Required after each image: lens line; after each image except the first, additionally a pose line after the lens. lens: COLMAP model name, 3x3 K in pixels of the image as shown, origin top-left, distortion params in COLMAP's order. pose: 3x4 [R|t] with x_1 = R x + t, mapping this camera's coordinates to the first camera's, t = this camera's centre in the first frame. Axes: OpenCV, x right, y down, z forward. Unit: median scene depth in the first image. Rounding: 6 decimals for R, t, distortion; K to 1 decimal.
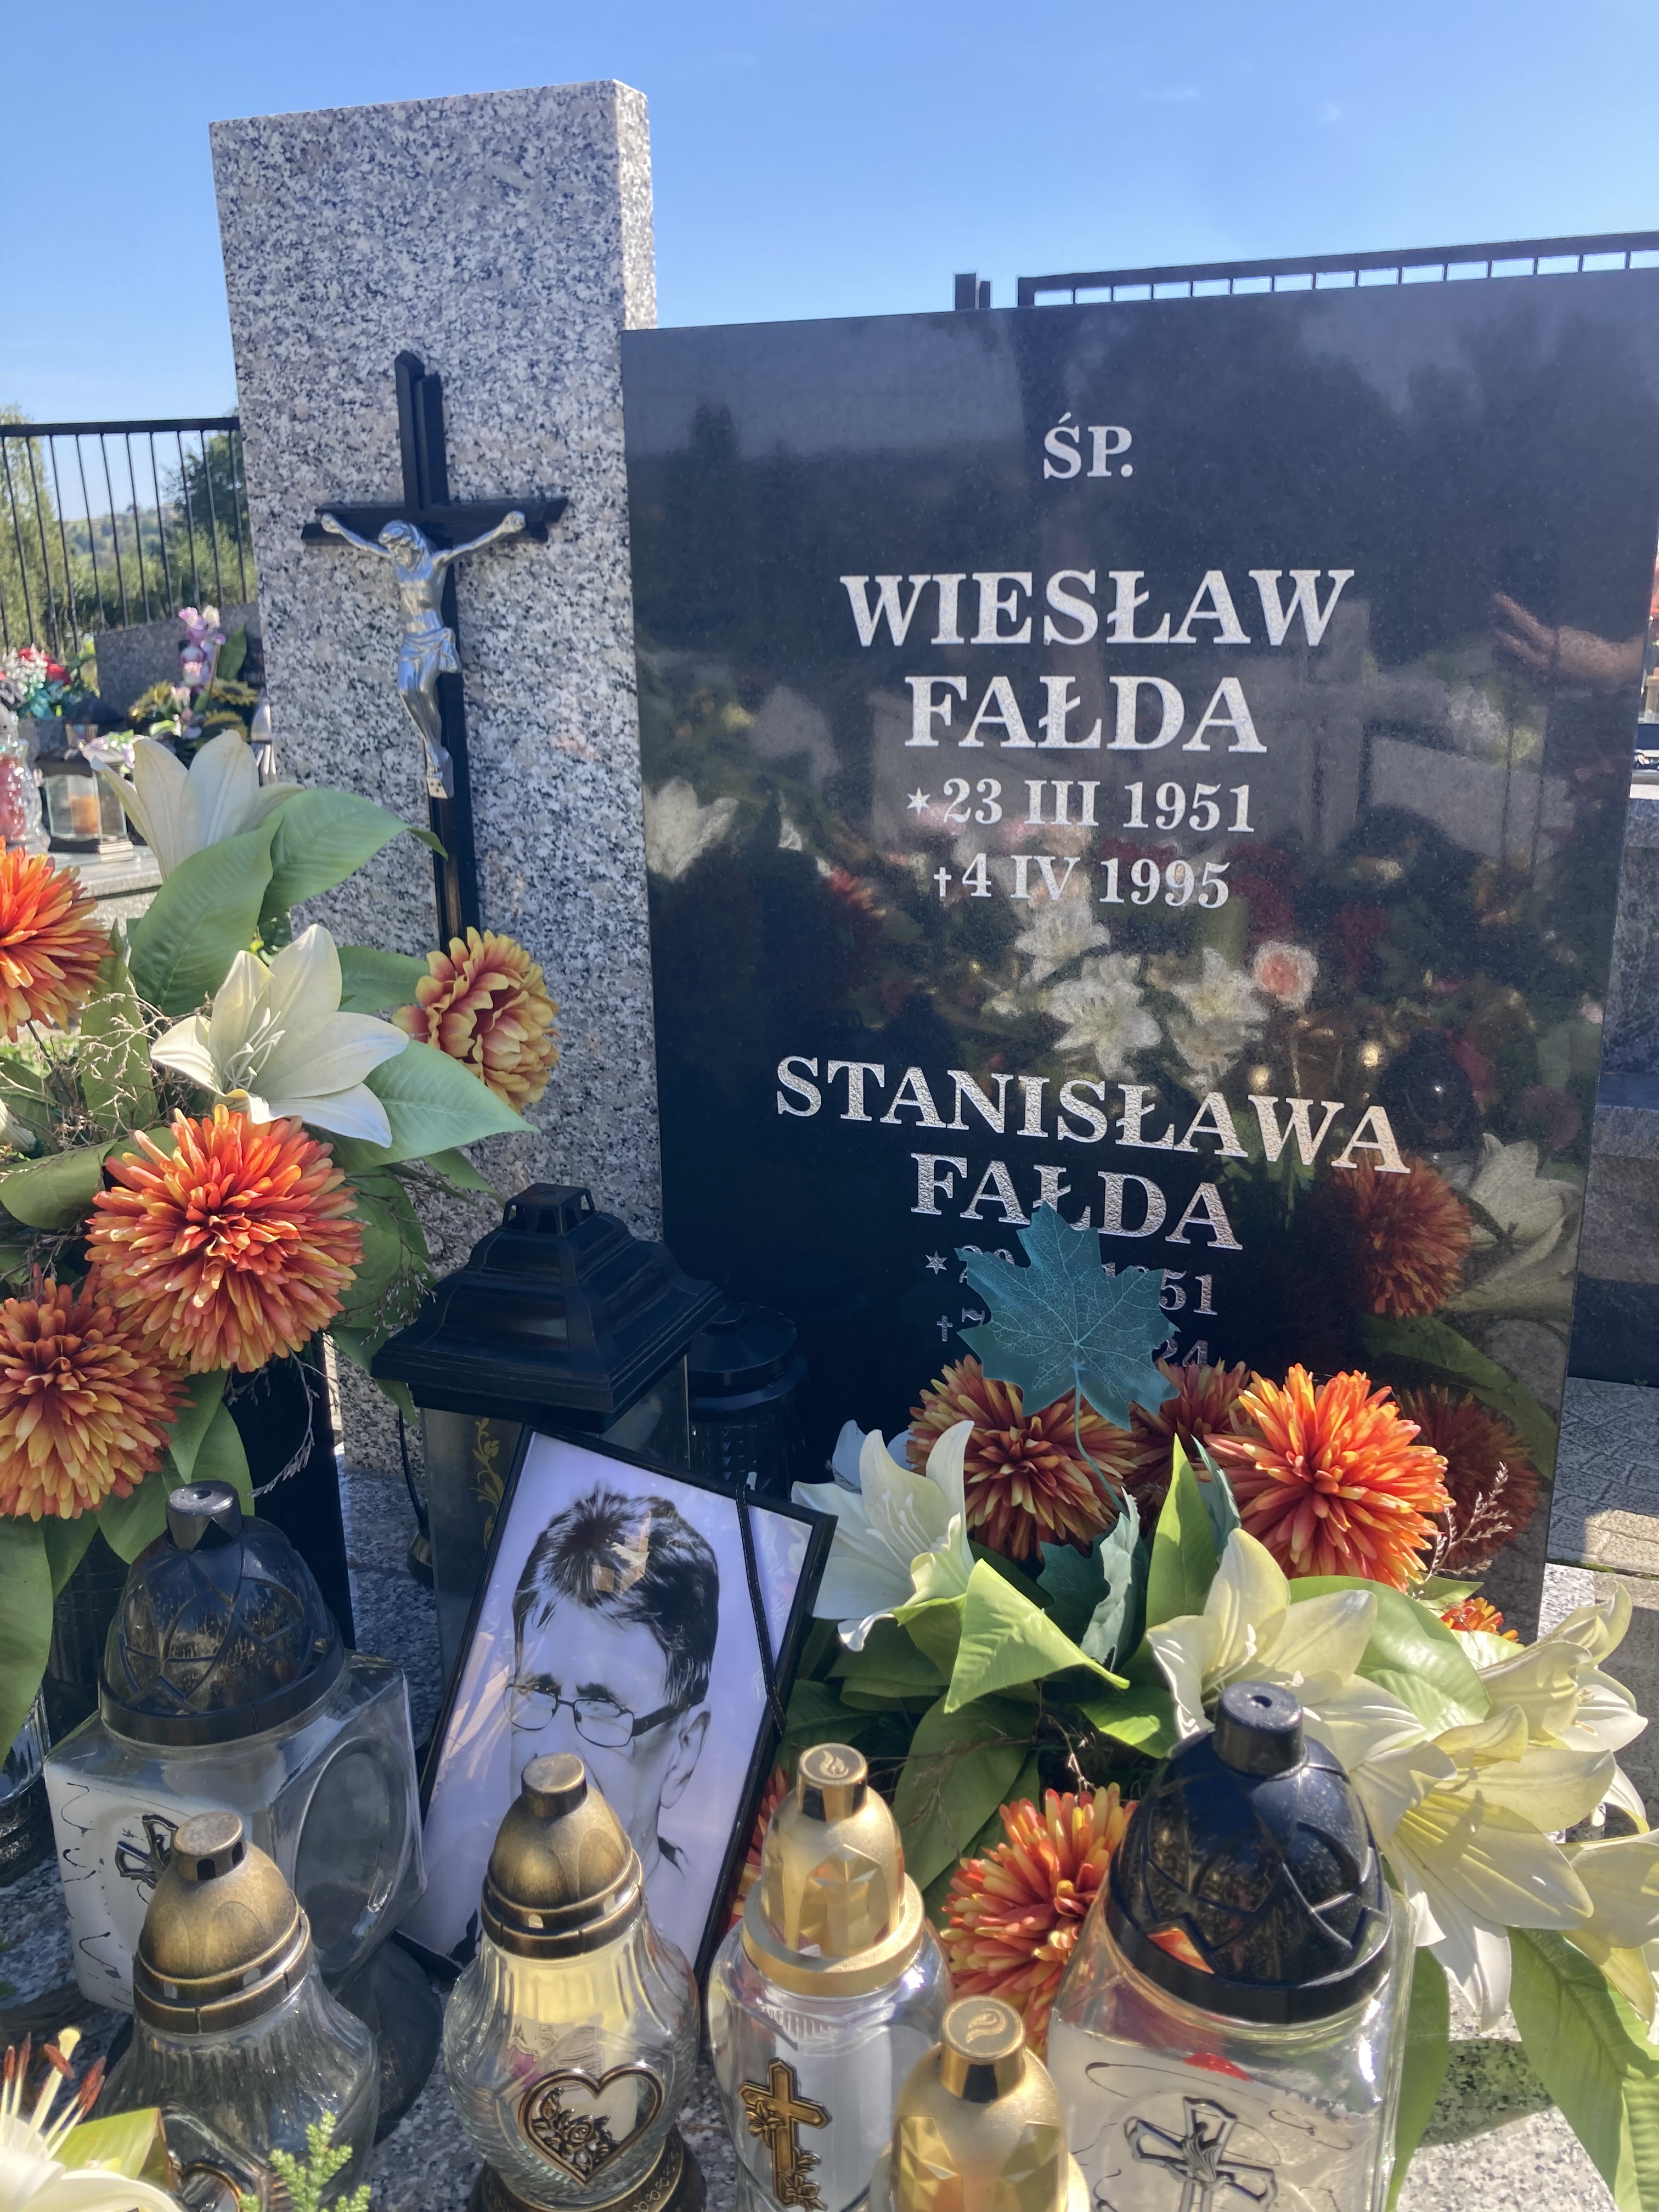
lens RADIAL K [[1893.3, 0, 829.5], [0, 1893.3, 1106.0], [0, 0, 1]] dist [0.001486, 0.054373]
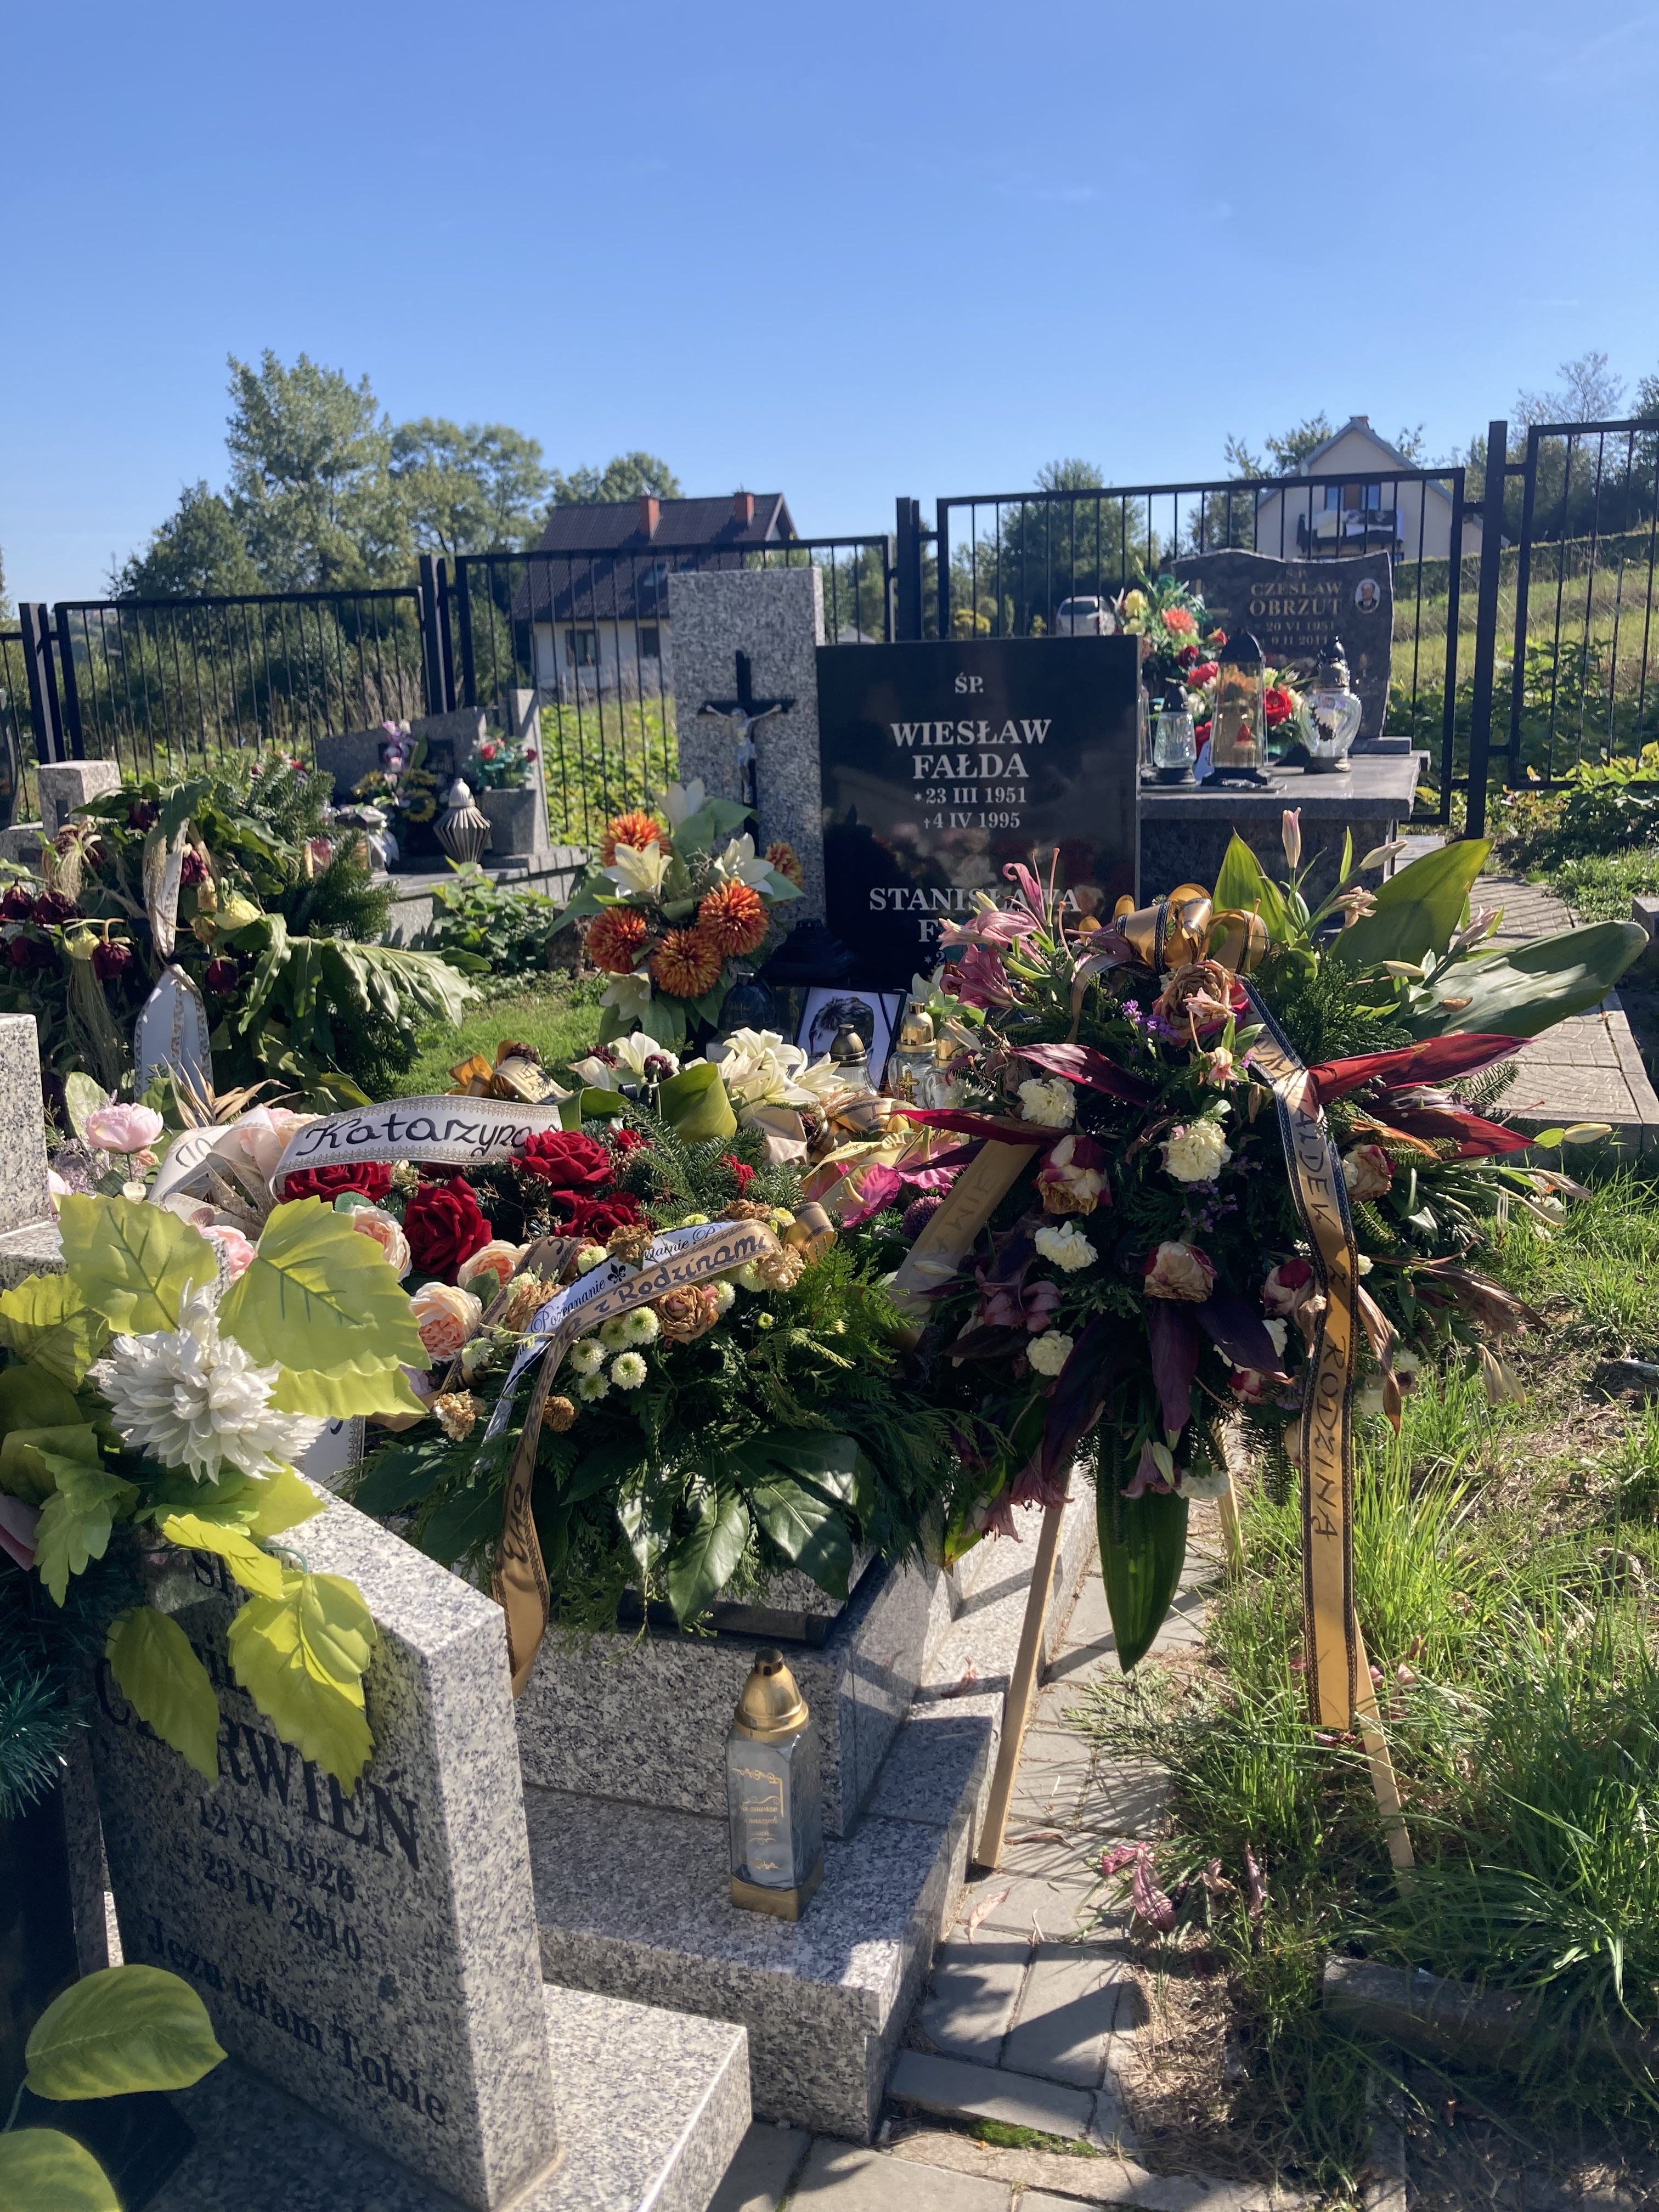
lens RADIAL K [[1893.3, 0, 829.5], [0, 1893.3, 1106.0], [0, 0, 1]] dist [0.001486, 0.054373]
pose [[0.998933, -0.032203, 0.033108, -0.215012], [0.033463, 0.998709, -0.038218, 0.452733], [-0.031835, 0.039285, 0.998721, -2.038619]]
